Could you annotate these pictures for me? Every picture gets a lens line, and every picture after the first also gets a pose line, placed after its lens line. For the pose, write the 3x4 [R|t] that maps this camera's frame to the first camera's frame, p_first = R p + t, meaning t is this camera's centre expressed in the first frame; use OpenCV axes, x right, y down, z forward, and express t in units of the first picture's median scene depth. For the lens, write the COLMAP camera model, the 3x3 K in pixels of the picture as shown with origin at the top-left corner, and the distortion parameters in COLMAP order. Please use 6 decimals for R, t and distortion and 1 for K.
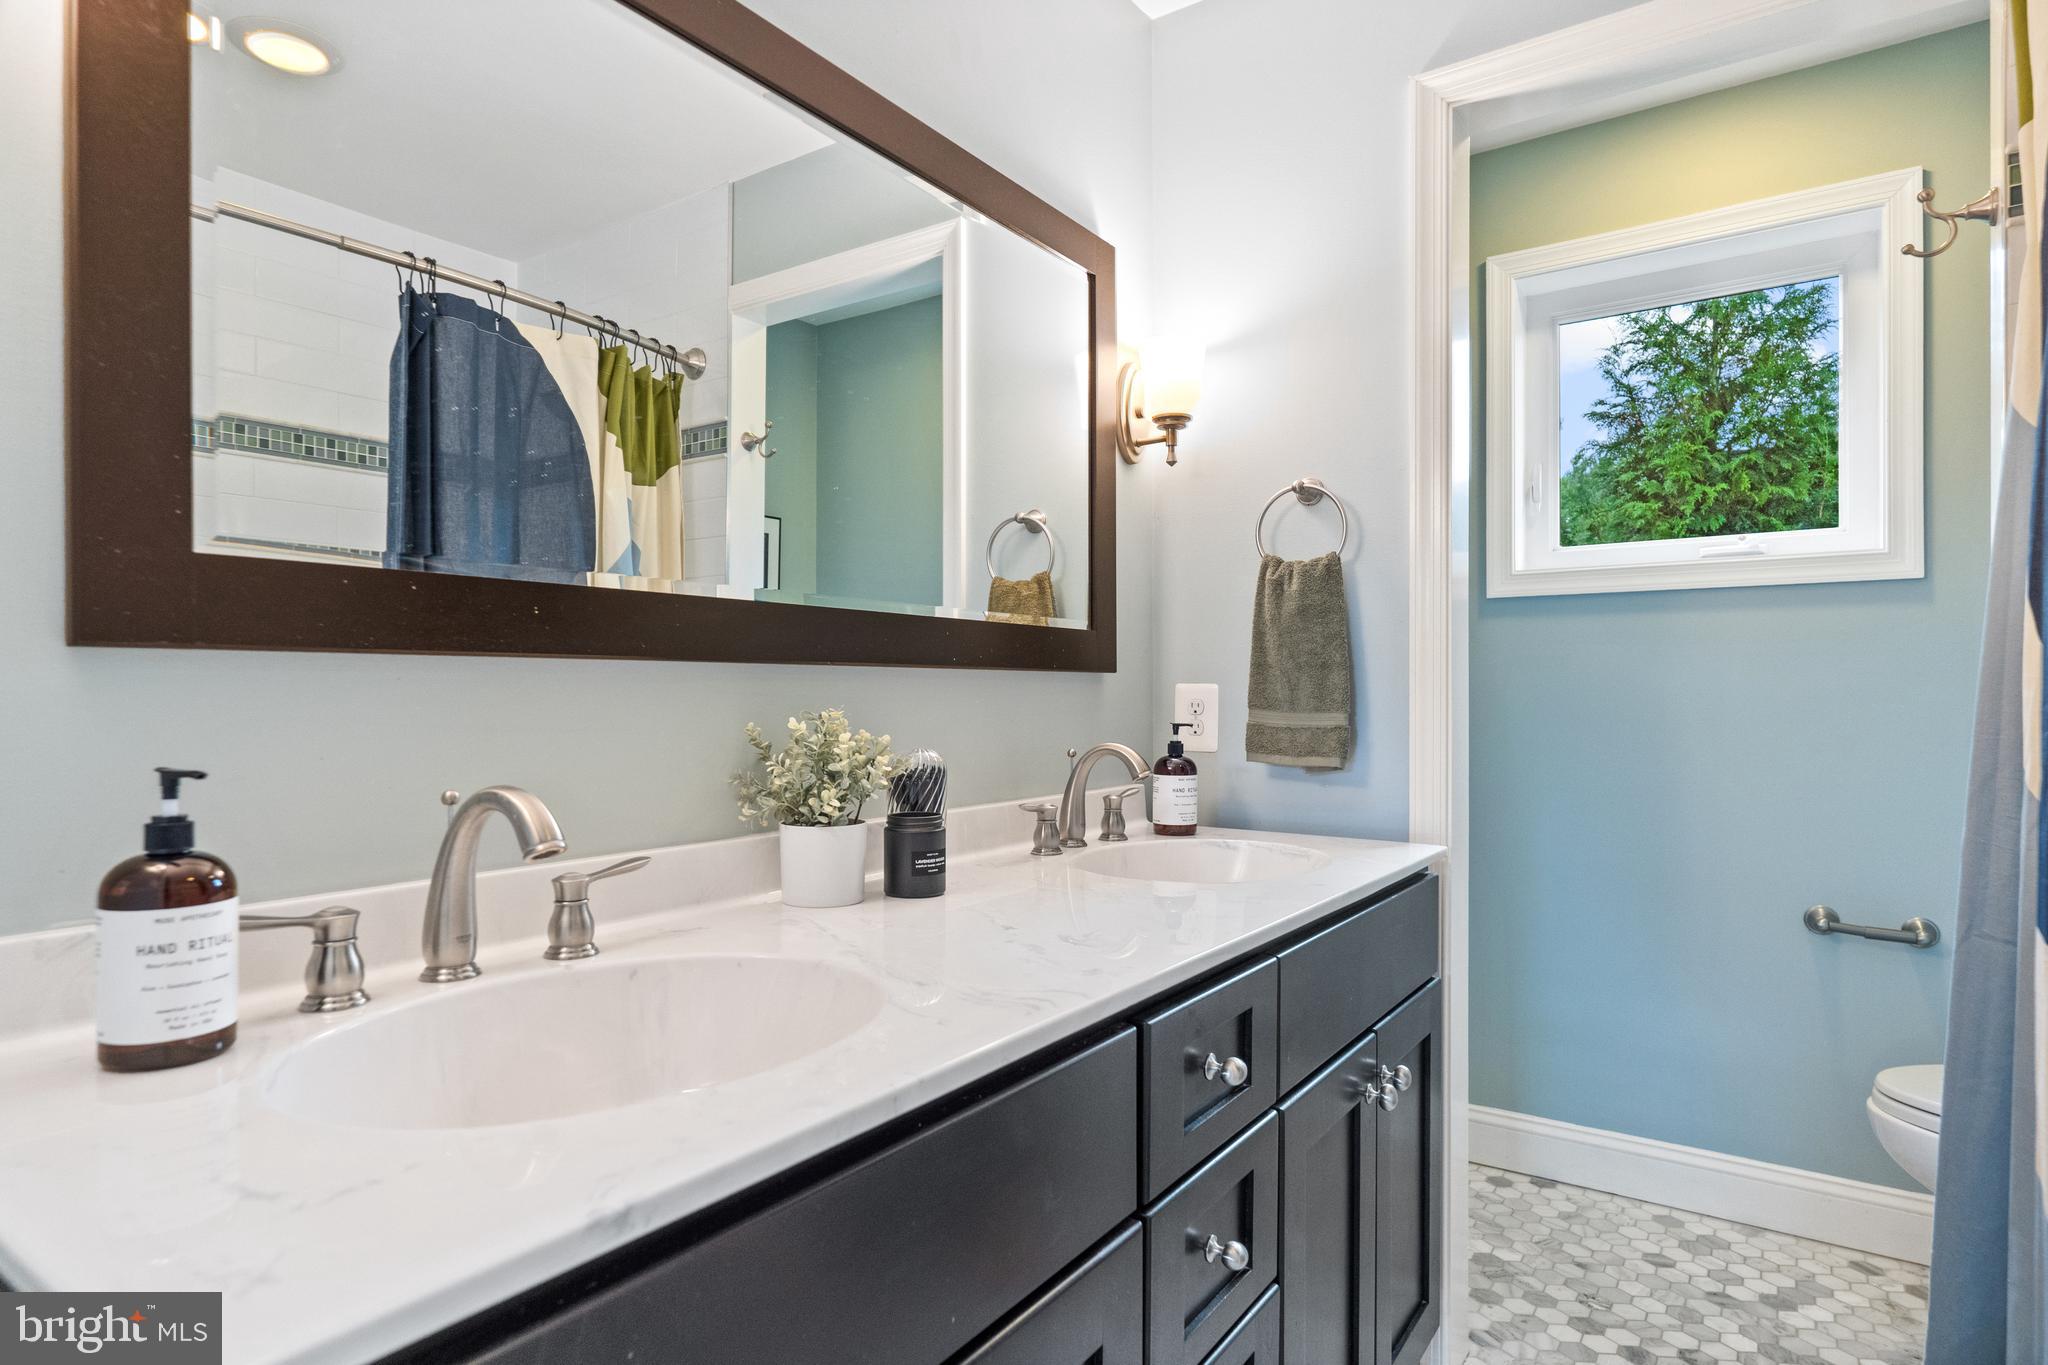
lens RADIAL K [[1108.3, 0, 1019.7], [0, 1108.3, 694.9], [0, 0, 1]] dist [0.001947, 0.001544]
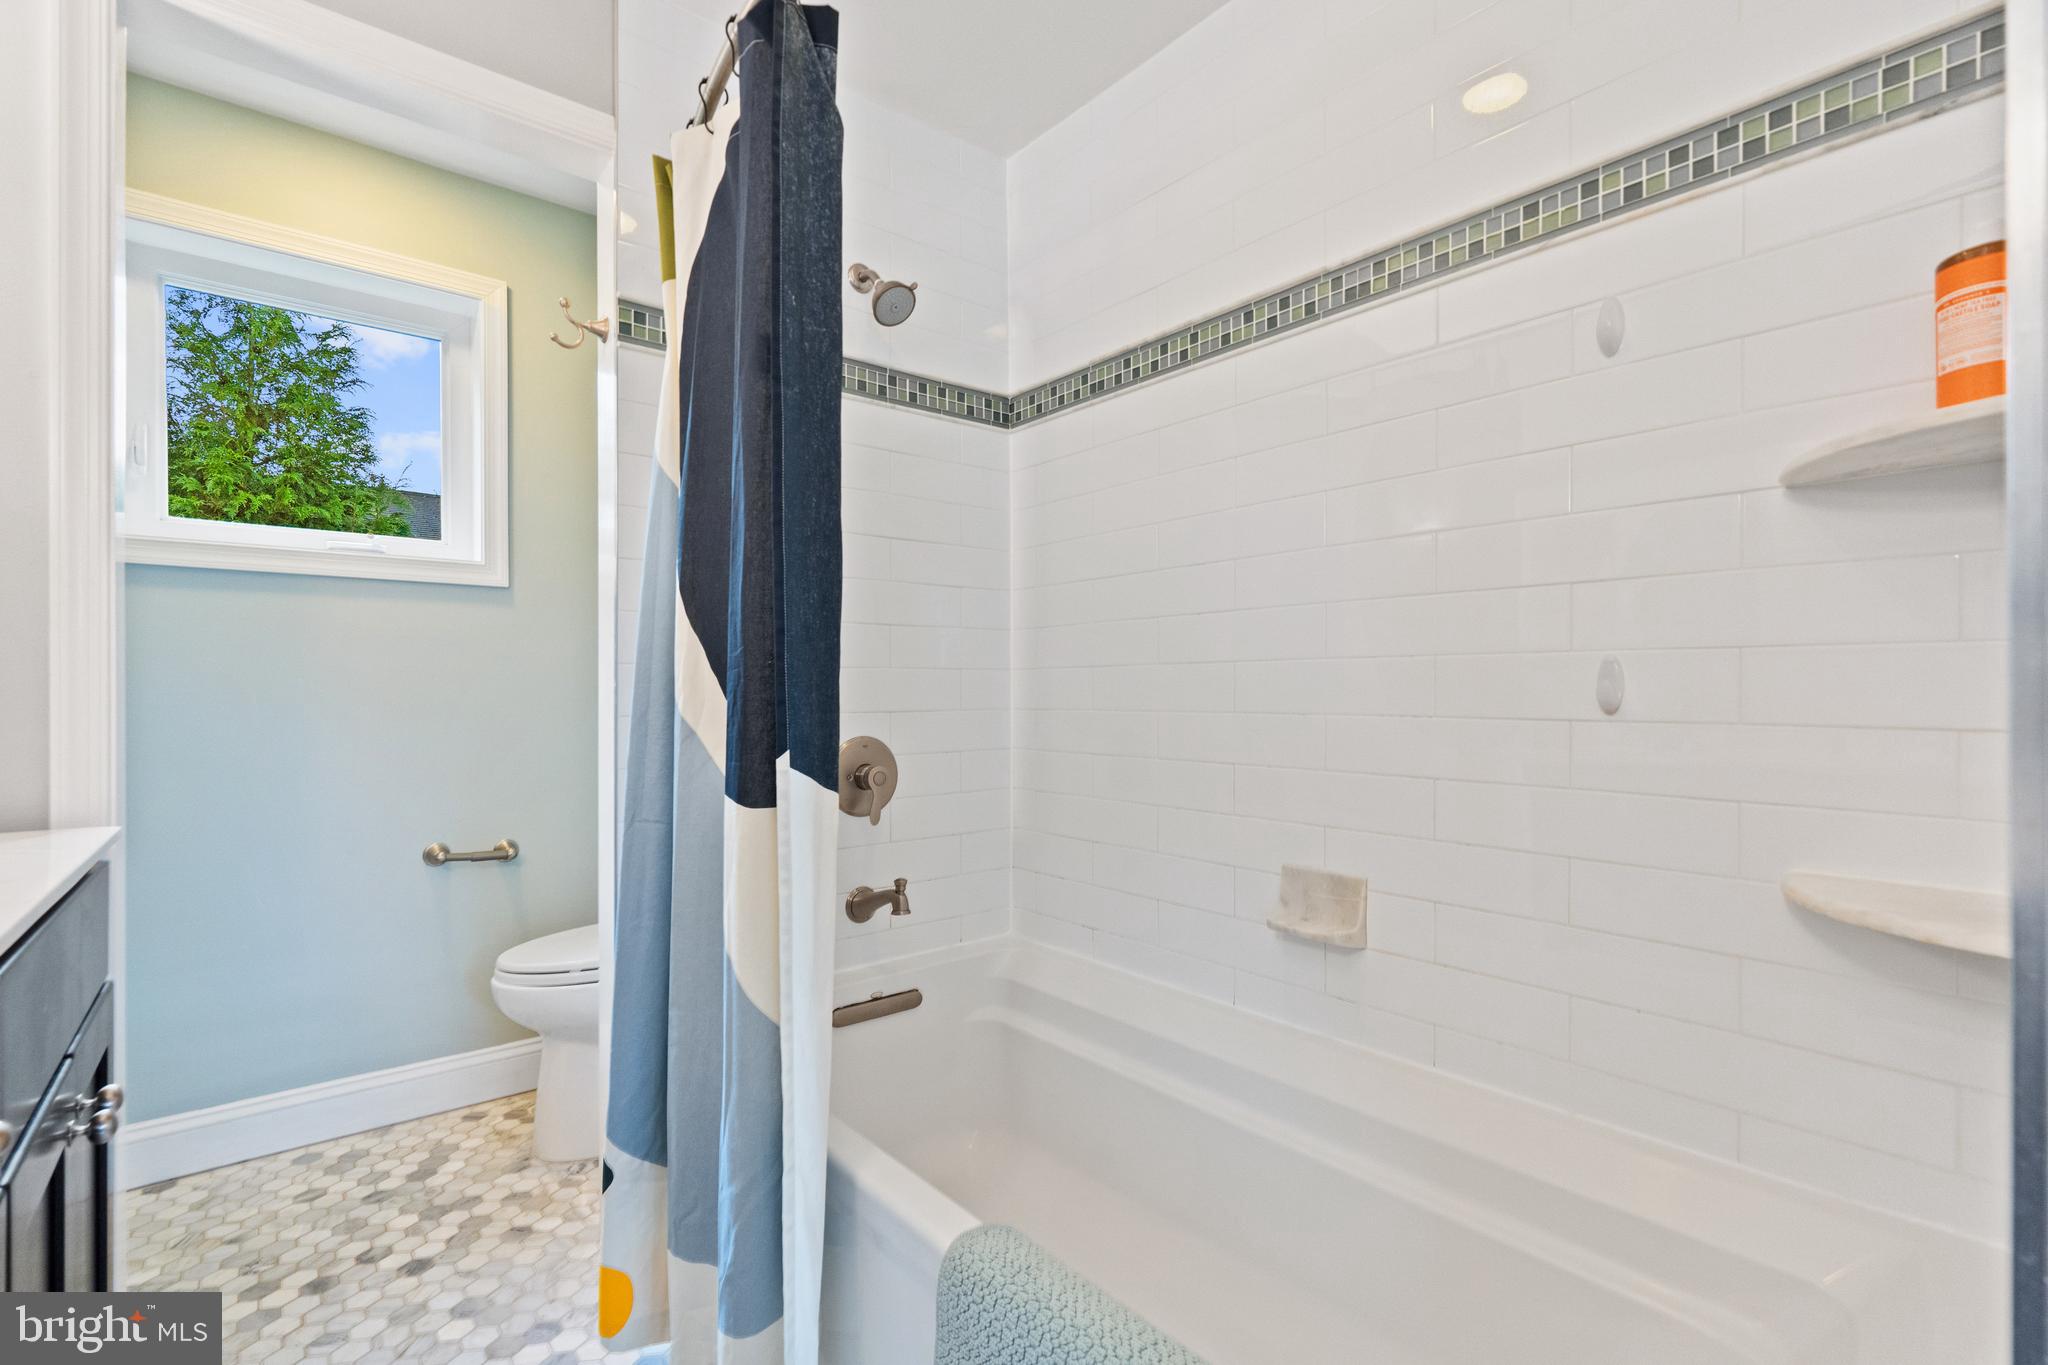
lens RADIAL K [[913.6, 0, 1010.4], [0, 913.6, 697.0], [0, 0, 1]] dist [-0.002390, 0.000621]
pose [[0.276583, -0.001068, 0.960989, -0.090960], [0.002095, 0.999998, 0.000508, 0.031174], [-0.960988, 0.001873, 0.276585, 0.114674]]
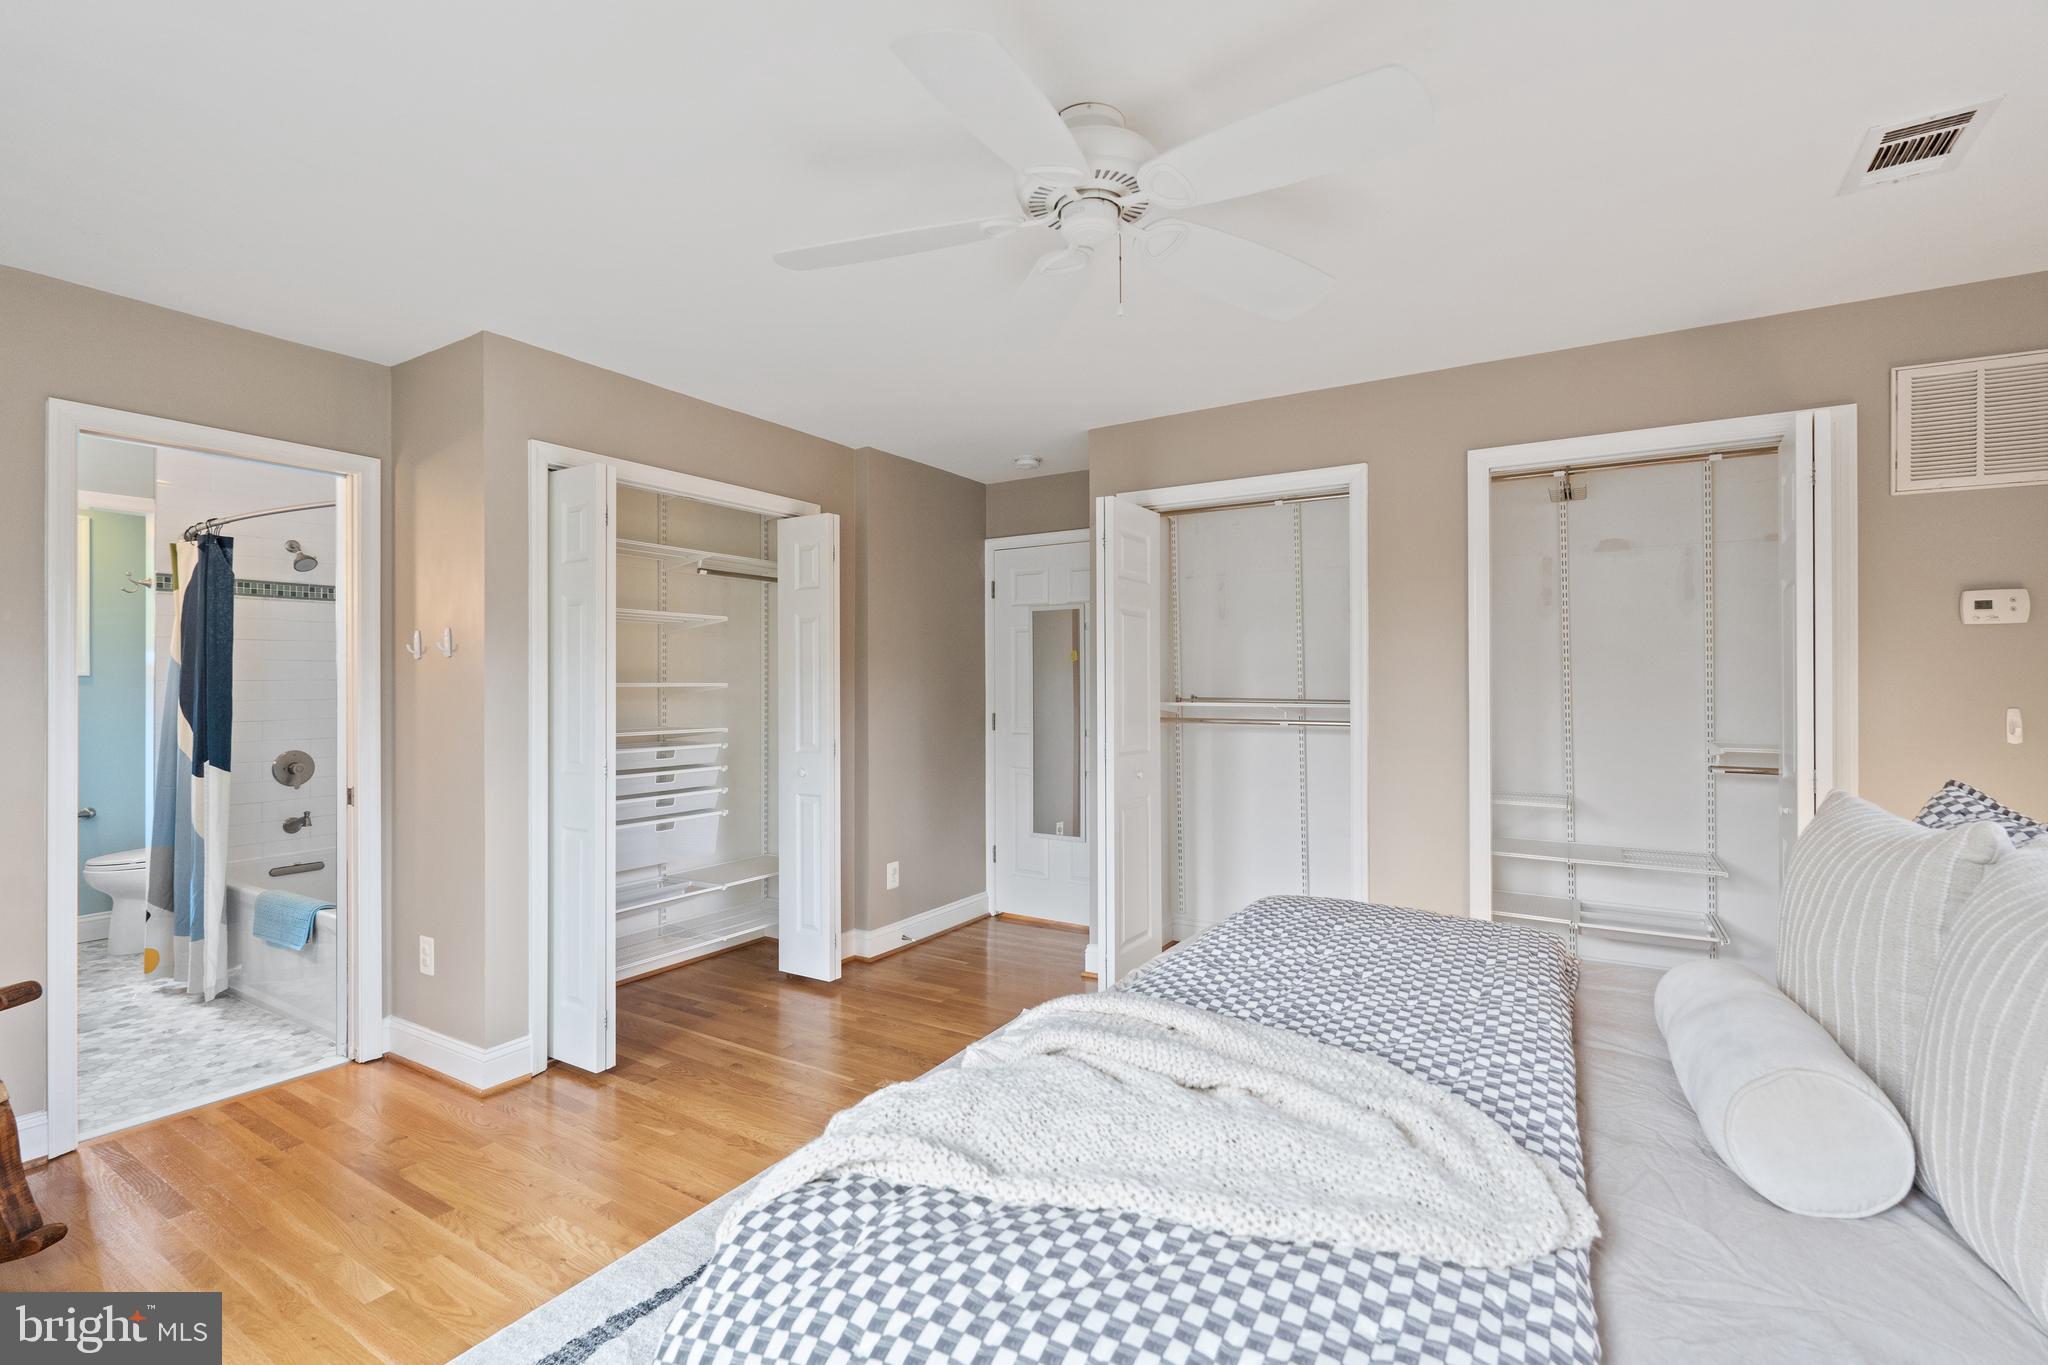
lens RADIAL K [[913.6, 0, 1010.0], [0, 913.6, 671.8], [0, 0, 1]] dist [-0.002390, 0.000621]
pose [[-0.043558, 0.012666, 0.998971, -1.477391], [0.010679, 0.999868, -0.012212, -0.072010], [-0.998994, 0.010136, -0.043688, -1.103007]]
